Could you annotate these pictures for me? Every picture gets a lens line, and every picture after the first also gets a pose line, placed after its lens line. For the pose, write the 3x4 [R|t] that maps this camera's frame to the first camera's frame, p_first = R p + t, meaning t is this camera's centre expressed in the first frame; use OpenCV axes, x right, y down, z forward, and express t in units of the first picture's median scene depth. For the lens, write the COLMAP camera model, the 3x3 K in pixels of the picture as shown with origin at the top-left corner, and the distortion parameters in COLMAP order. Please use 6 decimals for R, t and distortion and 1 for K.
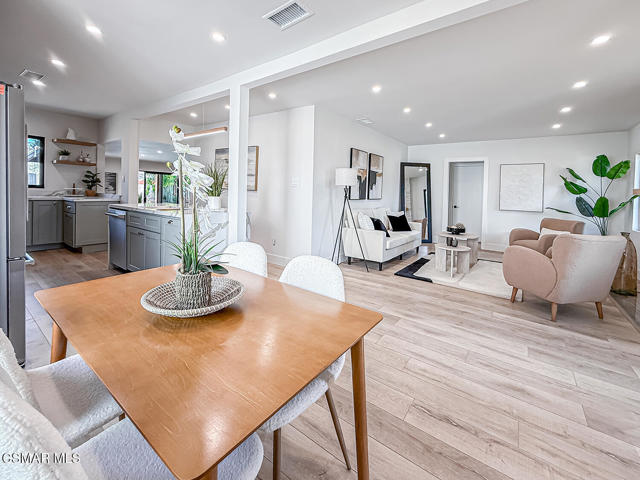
lens RADIAL K [[278.3, 0, 322.6], [0, 278.3, 192.5], [0, 0, 1]] dist [0.003342, 0.000136]
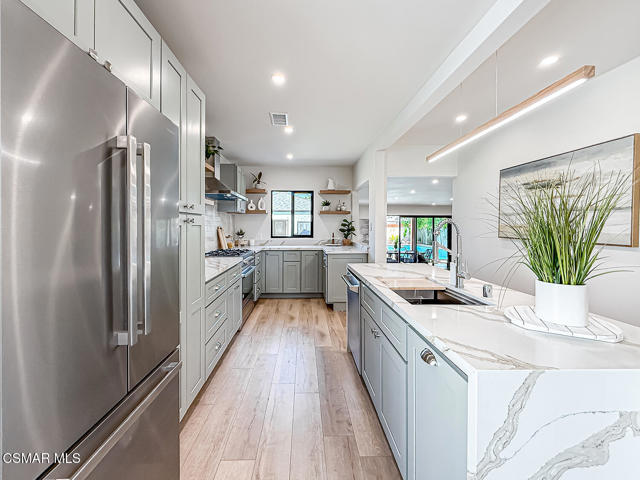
lens RADIAL K [[258.1, 0, 307.7], [0, 258.1, 234.6], [0, 0, 1]] dist [0.001572, -0.000256]
pose [[0.602473, -0.006937, -0.798109, -0.200106], [0.013195, 0.999912, 0.001270, -0.028147], [0.798030, -0.011296, 0.602512, 0.360984]]
